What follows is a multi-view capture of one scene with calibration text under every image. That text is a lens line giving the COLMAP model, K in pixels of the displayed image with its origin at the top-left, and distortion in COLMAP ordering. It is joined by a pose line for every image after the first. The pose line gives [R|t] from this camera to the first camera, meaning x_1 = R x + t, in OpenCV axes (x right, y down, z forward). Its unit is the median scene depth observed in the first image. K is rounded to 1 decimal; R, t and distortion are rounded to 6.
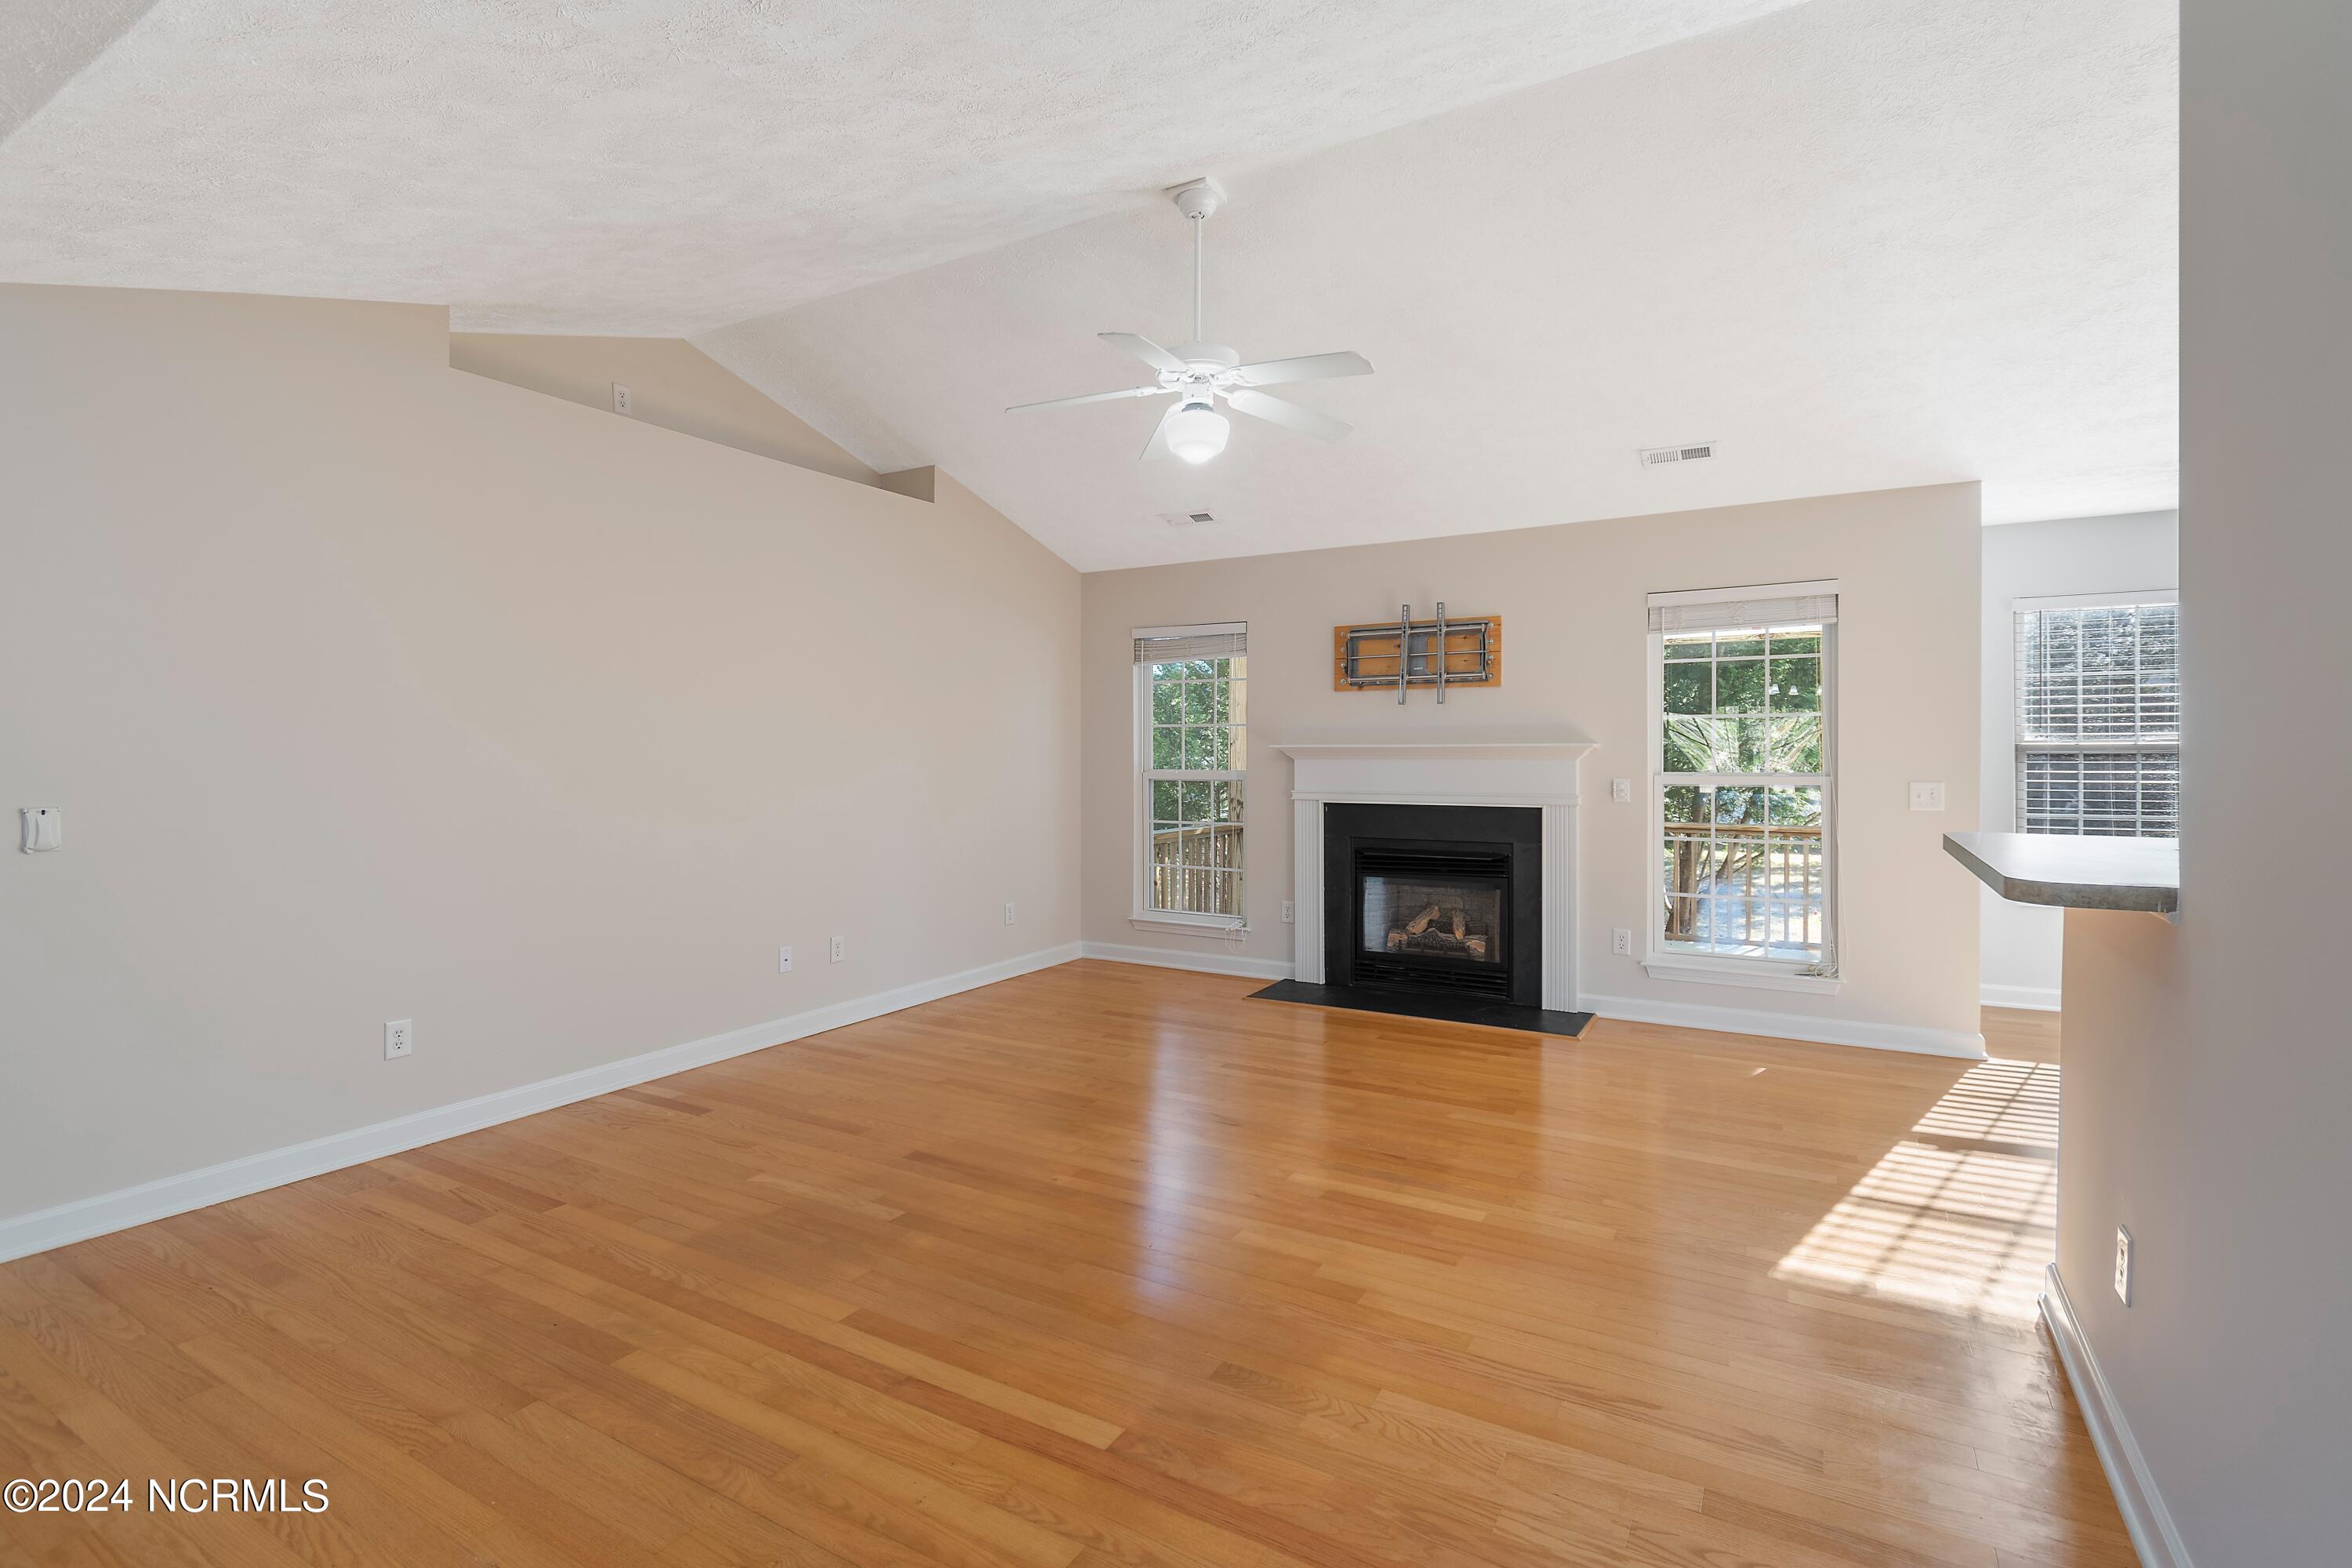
lens RADIAL K [[1088.3, 0, 1184.7], [0, 1088.3, 769.2], [0, 0, 1]] dist [0.002168, 0.000192]
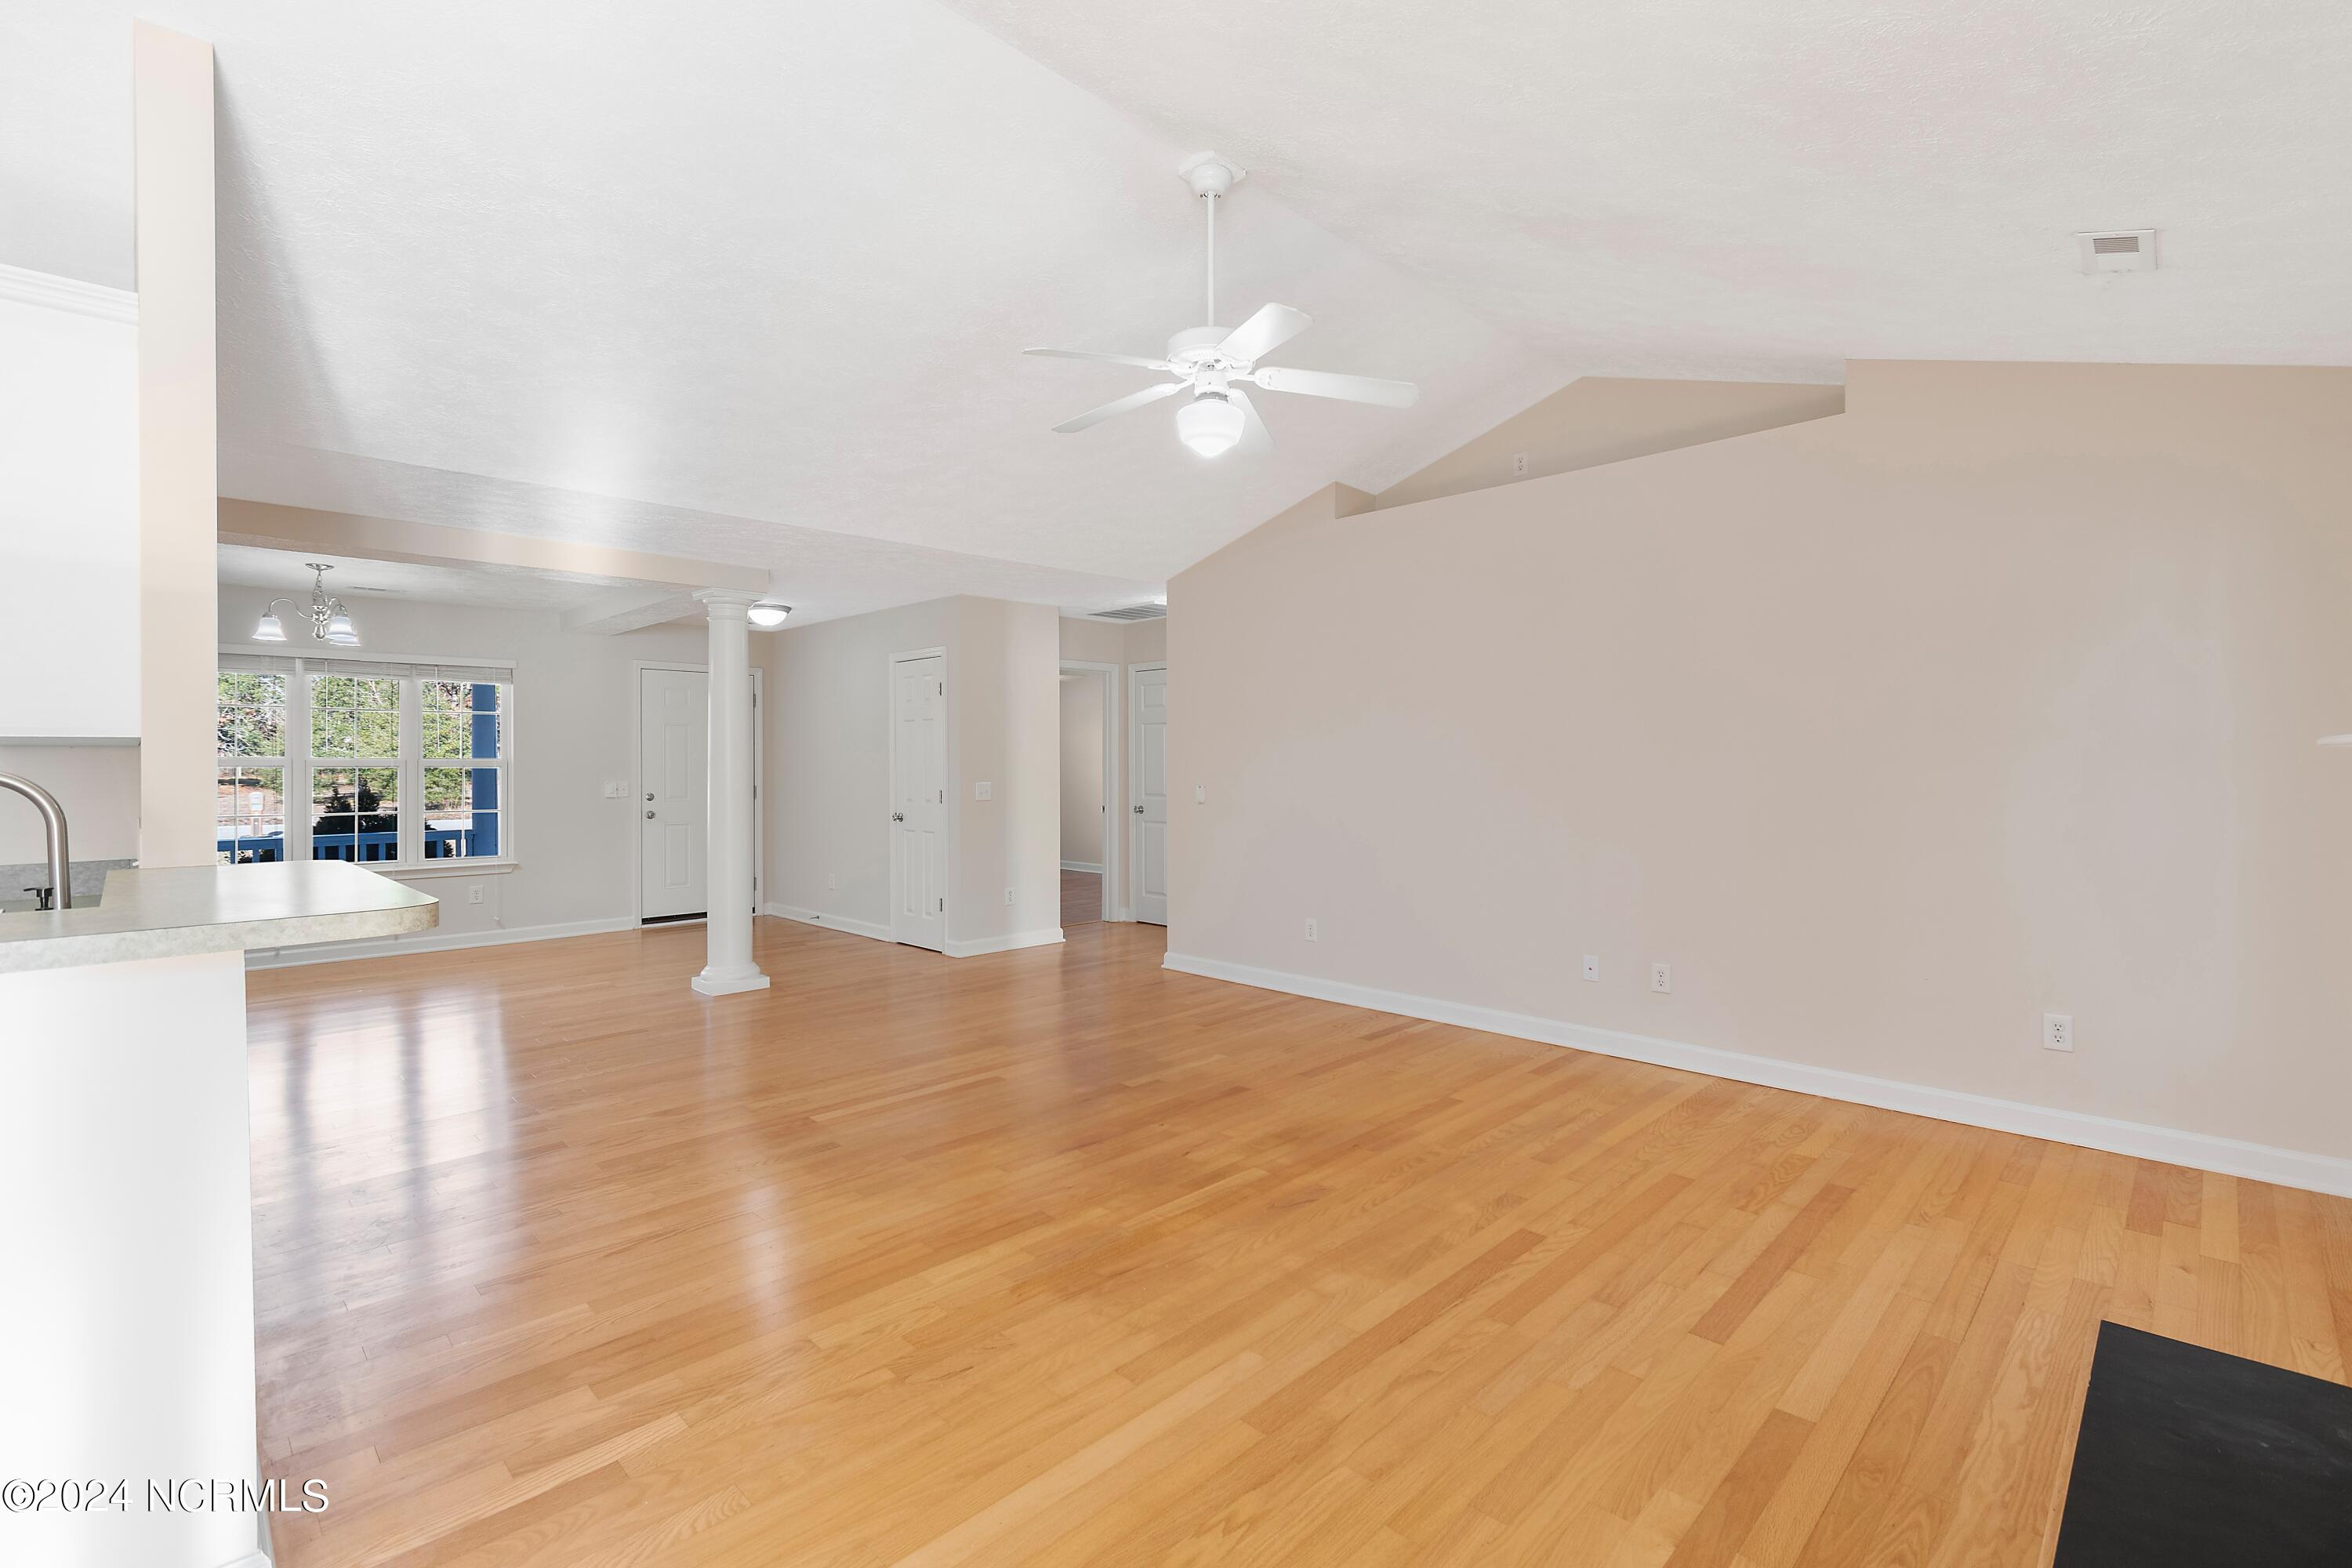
lens RADIAL K [[1050.2, 0, 1167.6], [0, 1050.2, 771.1], [0, 0, 1]] dist [0.001016, -0.000156]
pose [[-0.264884, 0.012930, -0.964194, 0.576404], [-0.009565, 0.999826, 0.016036, -0.014492], [0.964233, 0.013470, -0.264714, 0.773303]]
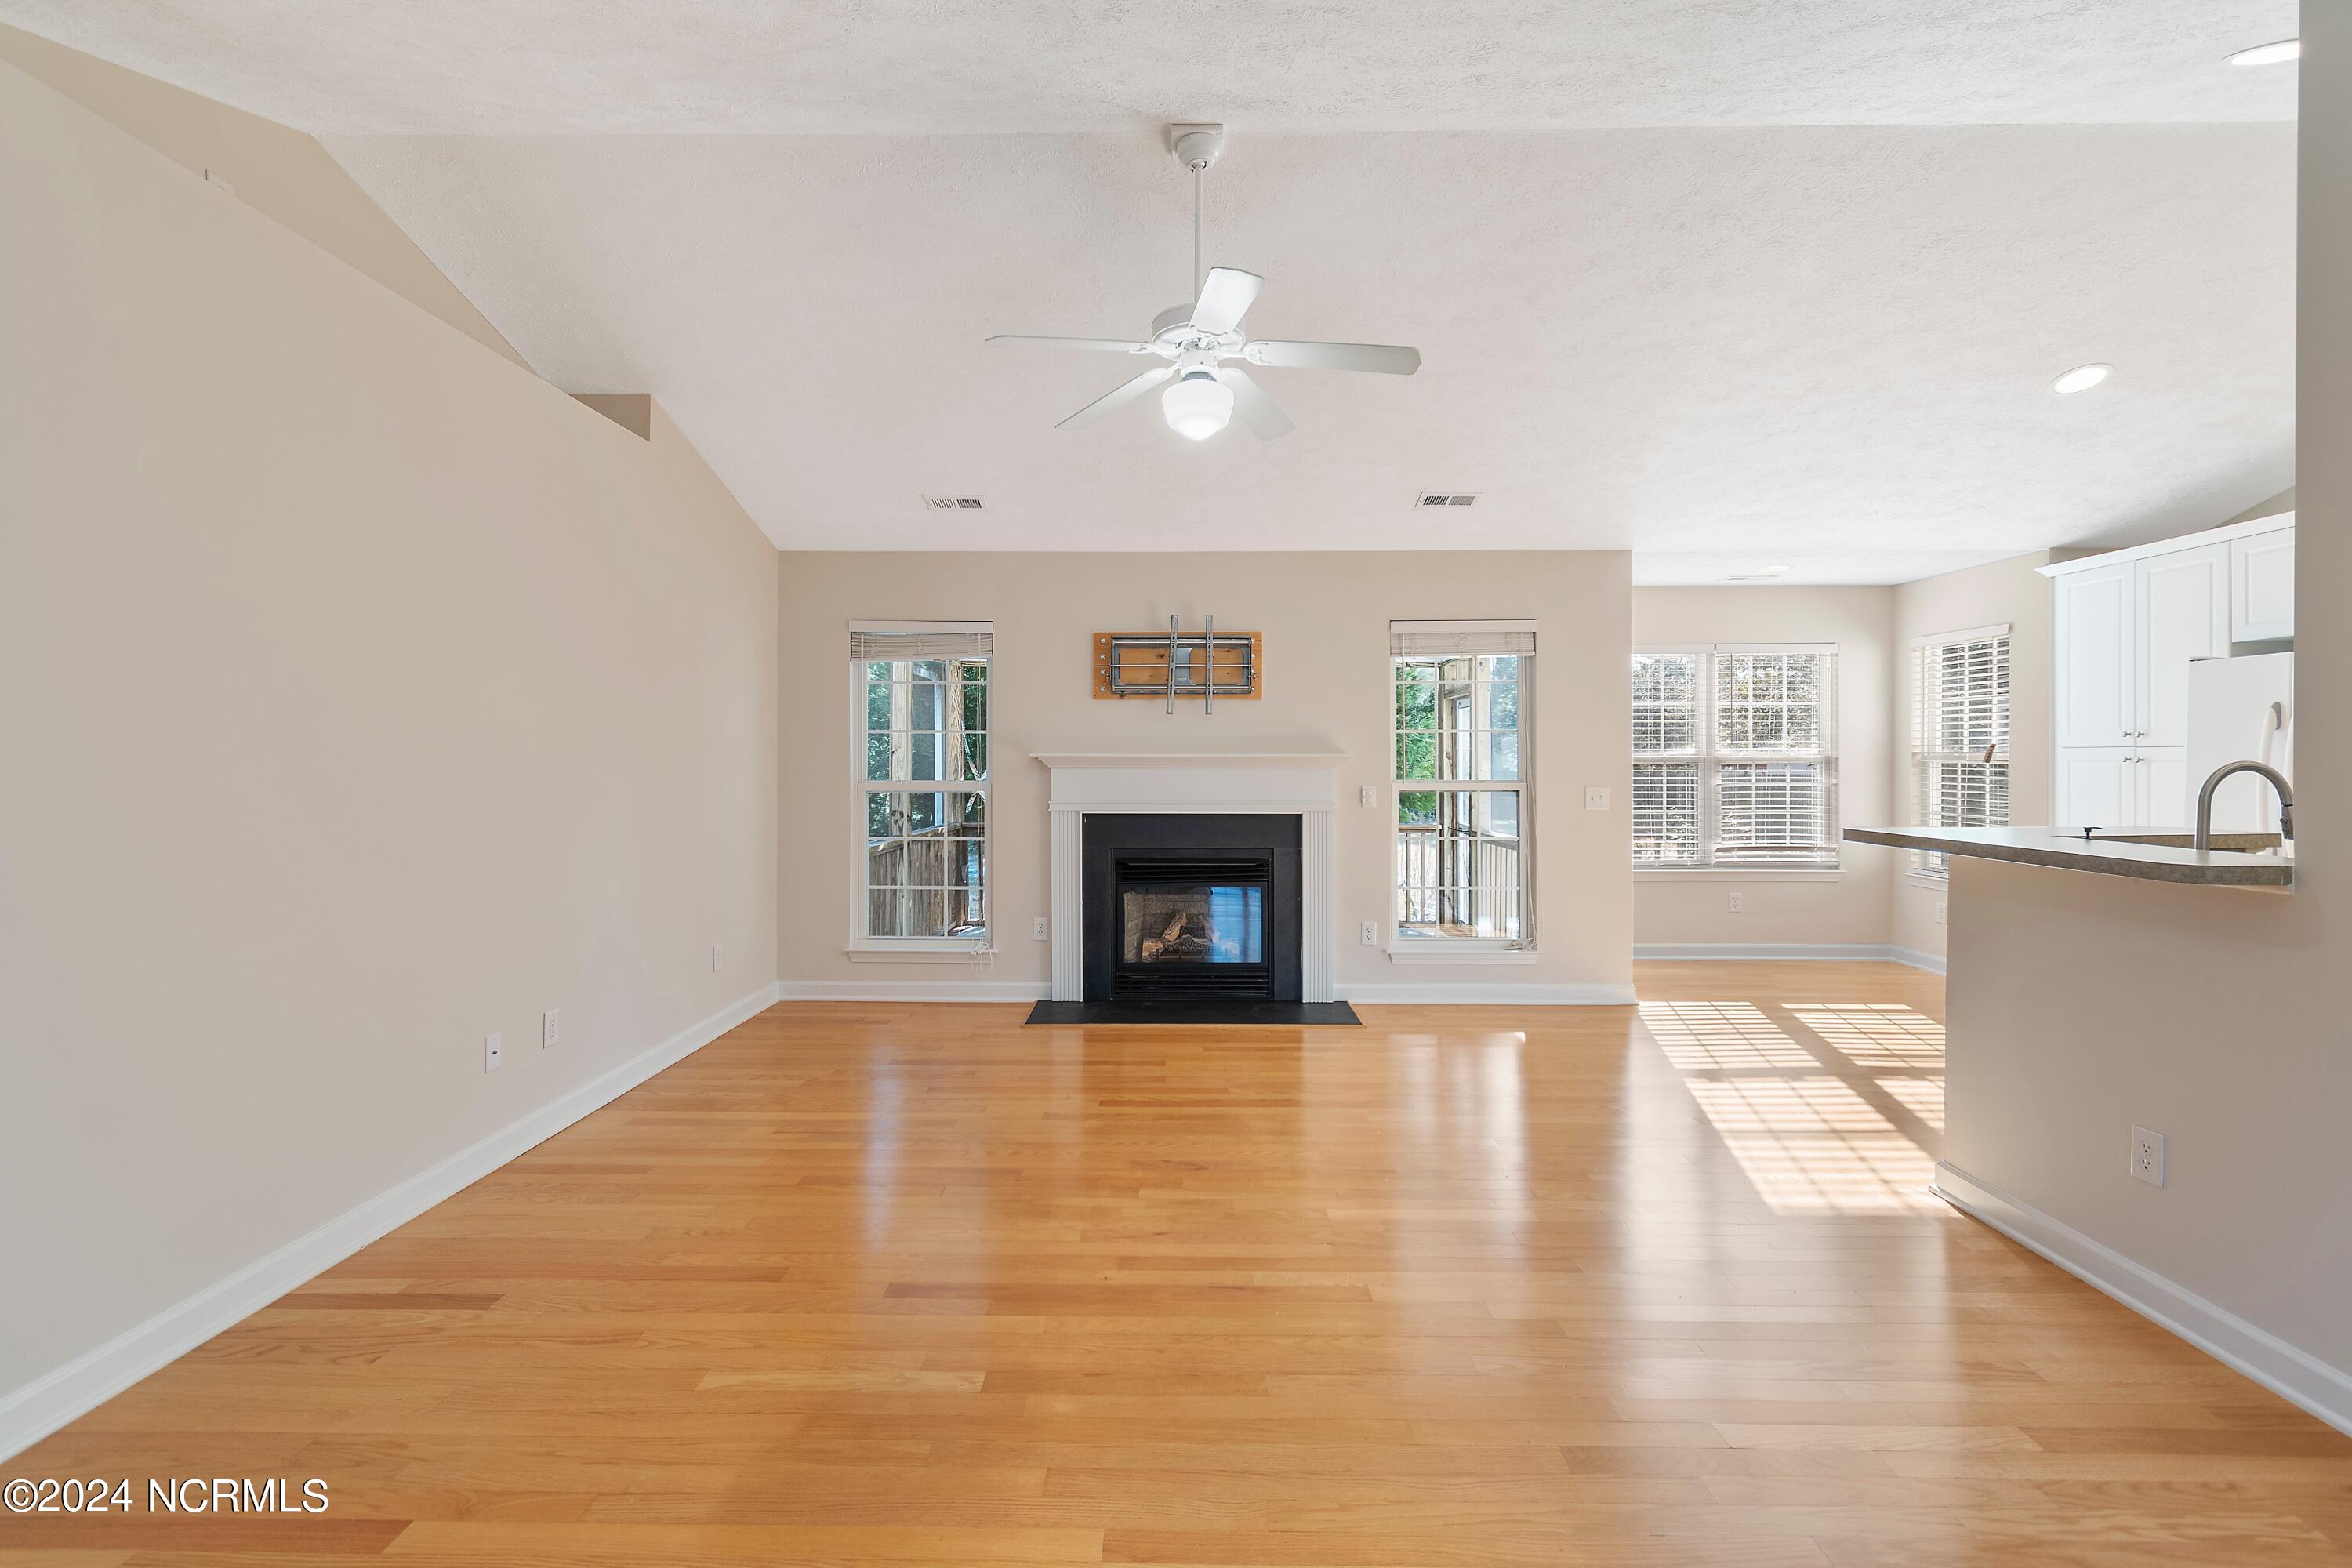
lens RADIAL K [[1030.8, 0, 1175.5], [0, 1030.8, 769.3], [0, 0, 1]] dist [0.001015, -0.000366]
pose [[0.872188, -0.000759, 0.489170, -0.270454], [0.005062, 0.999959, -0.007474, -0.001413], [-0.489145, 0.008995, 0.872156, 0.172678]]
